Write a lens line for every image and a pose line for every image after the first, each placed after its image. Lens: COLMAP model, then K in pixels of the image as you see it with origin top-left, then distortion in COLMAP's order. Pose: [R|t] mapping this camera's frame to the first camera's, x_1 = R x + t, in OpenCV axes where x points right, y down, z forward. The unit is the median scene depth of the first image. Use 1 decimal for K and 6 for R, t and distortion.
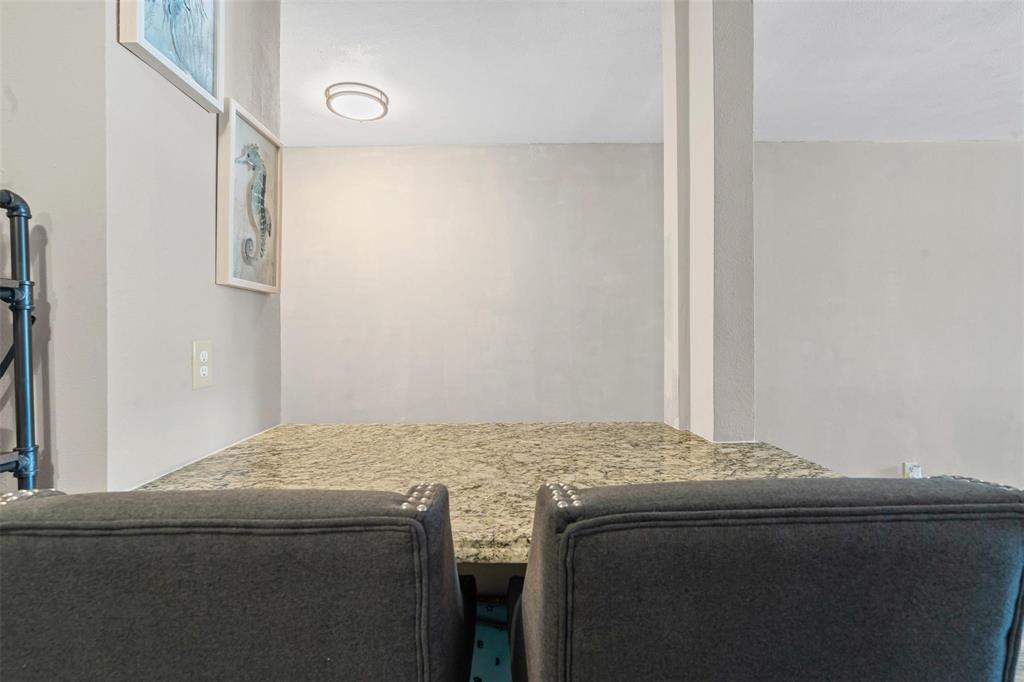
lens RADIAL K [[471.4, 0, 510.0], [0, 471.4, 347.4], [0, 0, 1]] dist [-0.001623, -0.000016]
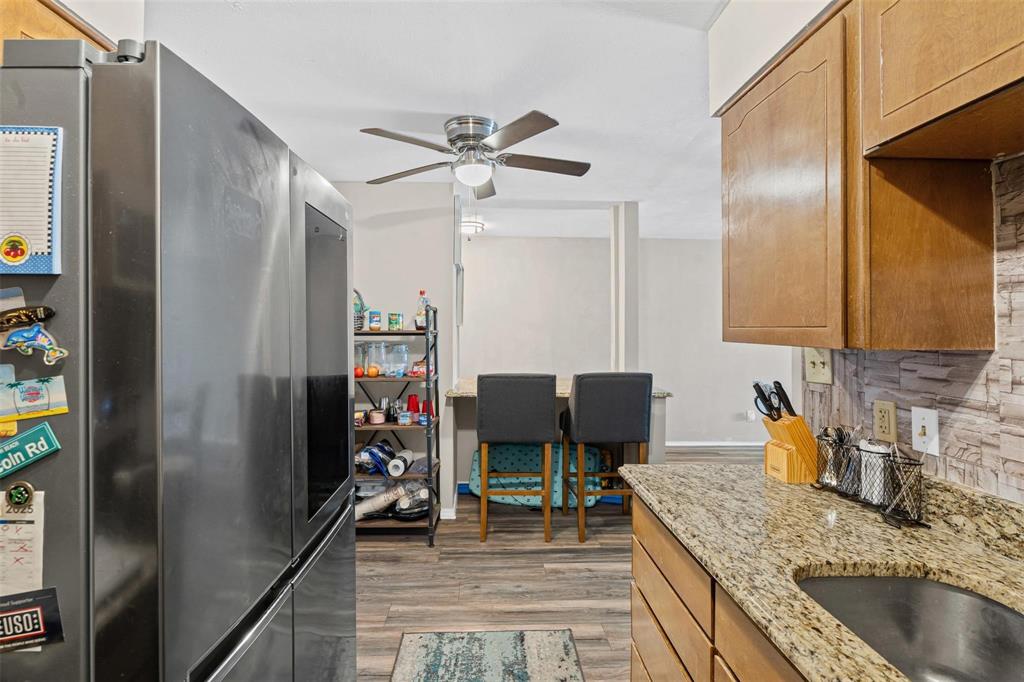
lens RADIAL K [[477.2, 0, 501.6], [0, 477.2, 340.2], [0, 0, 1]] dist [-0.000356, 0.000203]
pose [[0.999844, 0.014165, 0.010556, -0.413736], [-0.014172, 0.999899, 0.000516, -0.055171], [-0.010547, -0.000665, 0.999944, -2.216288]]
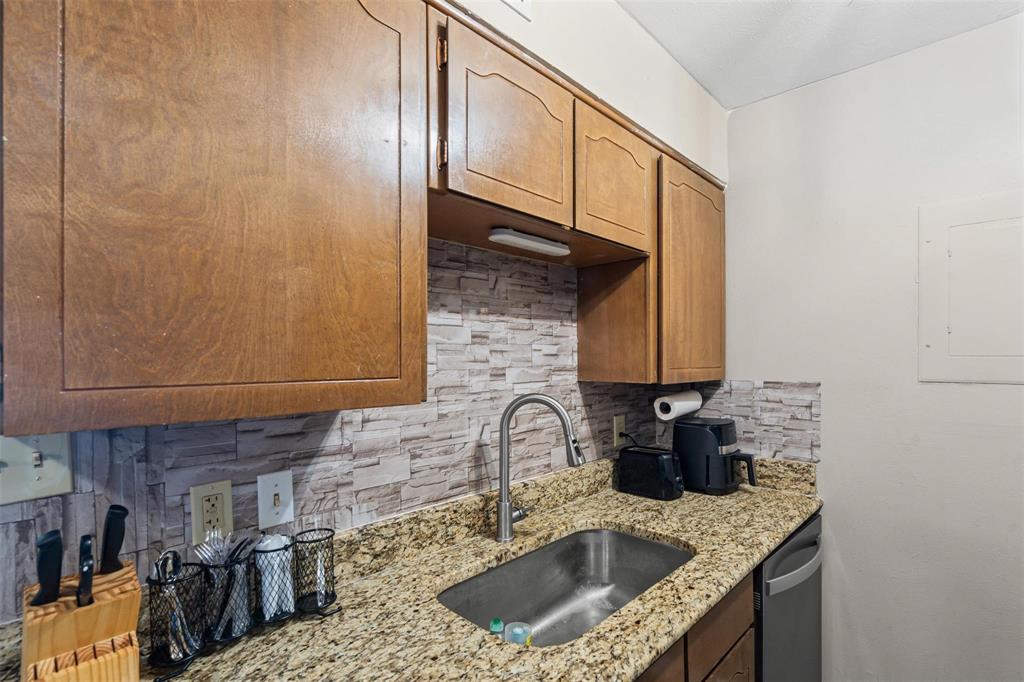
lens RADIAL K [[484.2, 0, 512.8], [0, 484.2, 356.5], [0, 0, 1]] dist [-0.005949, -0.000005]
pose [[-0.703422, 0.016425, 0.710583, -0.406886], [0.029318, 0.999553, 0.005918, -0.123864], [-0.710168, 0.024996, -0.703589, -0.842039]]
